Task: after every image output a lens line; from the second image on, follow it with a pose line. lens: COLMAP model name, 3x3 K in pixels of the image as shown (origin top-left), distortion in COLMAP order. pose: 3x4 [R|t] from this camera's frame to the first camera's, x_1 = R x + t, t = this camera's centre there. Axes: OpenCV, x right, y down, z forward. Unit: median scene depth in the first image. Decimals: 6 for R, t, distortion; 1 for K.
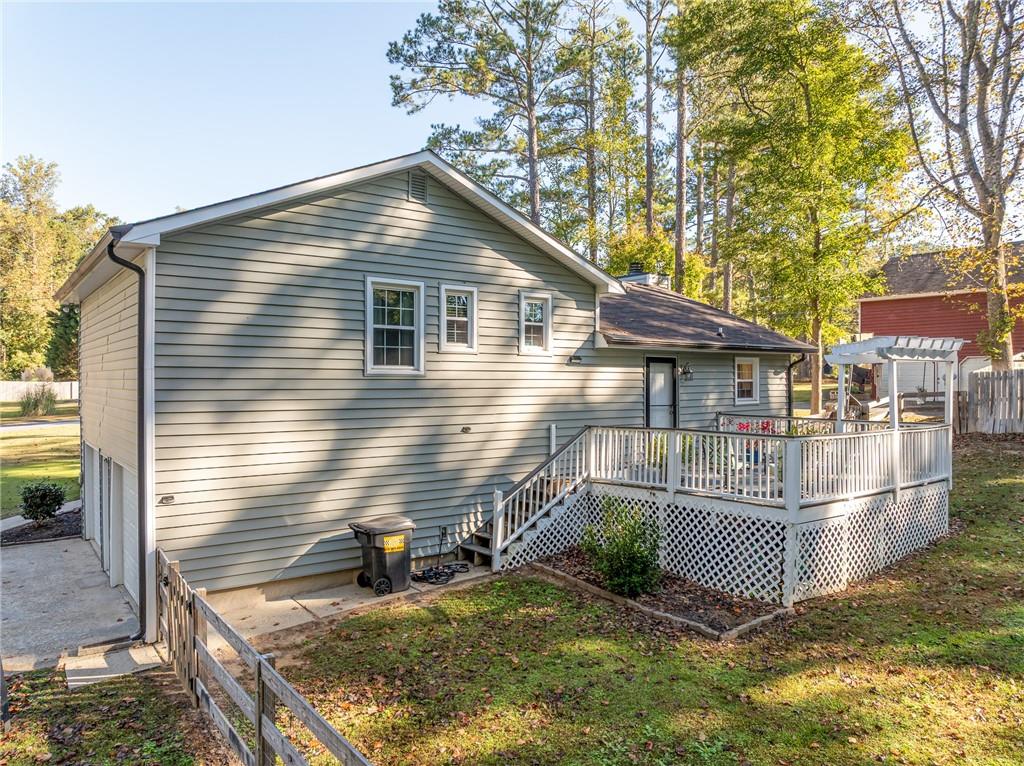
lens RADIAL K [[722.3, 0, 513.9], [0, 722.3, 382.5], [0, 0, 1]] dist [-0.031453, -0.005258]
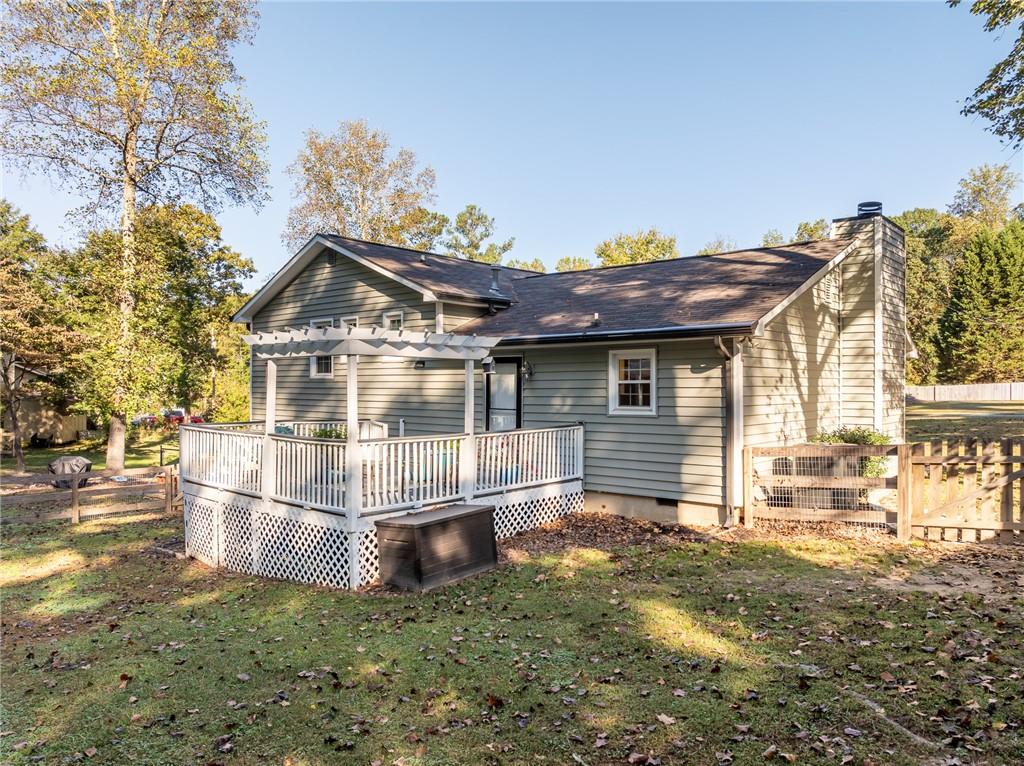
lens RADIAL K [[722.3, 0, 516.7], [0, 722.3, 381.1], [0, 0, 1]] dist [-0.031453, -0.005258]
pose [[0.199413, -0.005100, -0.979902, 1.373010], [-0.004737, 0.999970, -0.006168, 0.001988], [0.979904, 0.005872, 0.199383, 1.027584]]
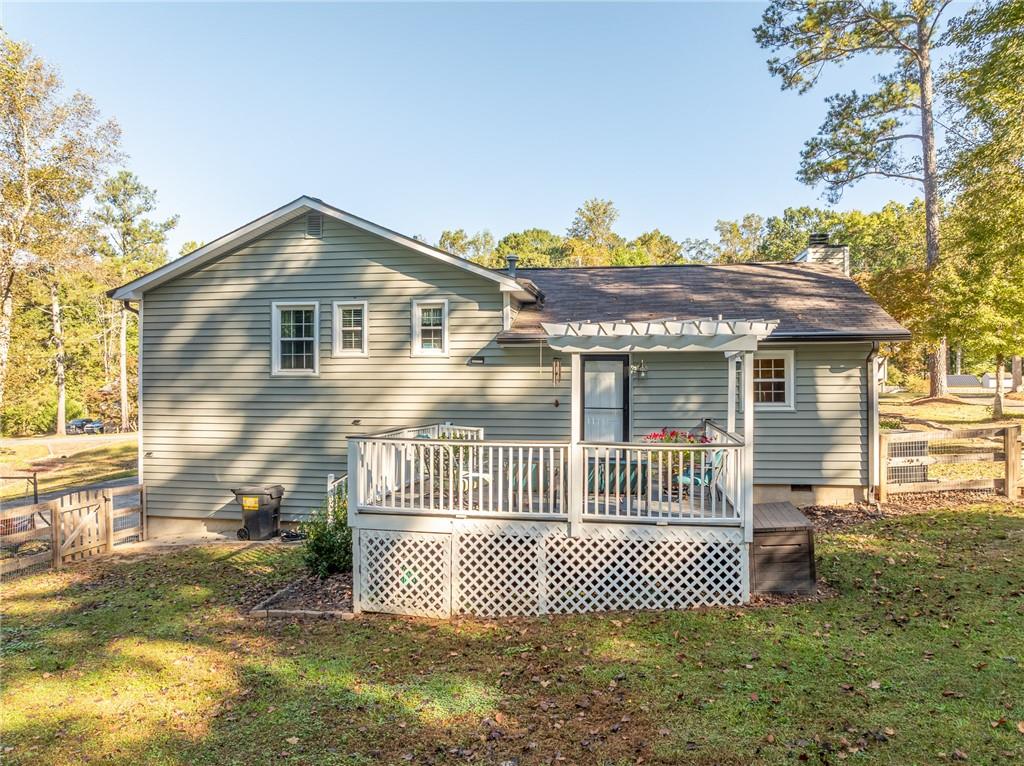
lens RADIAL K [[722.3, 0, 517.0], [0, 722.3, 380.8], [0, 0, 1]] dist [-0.031453, -0.005258]
pose [[0.686801, -0.002709, -0.726840, 0.961668], [-0.001971, 0.999982, -0.005589, 0.003789], [0.726842, 0.005271, 0.686784, 0.379974]]
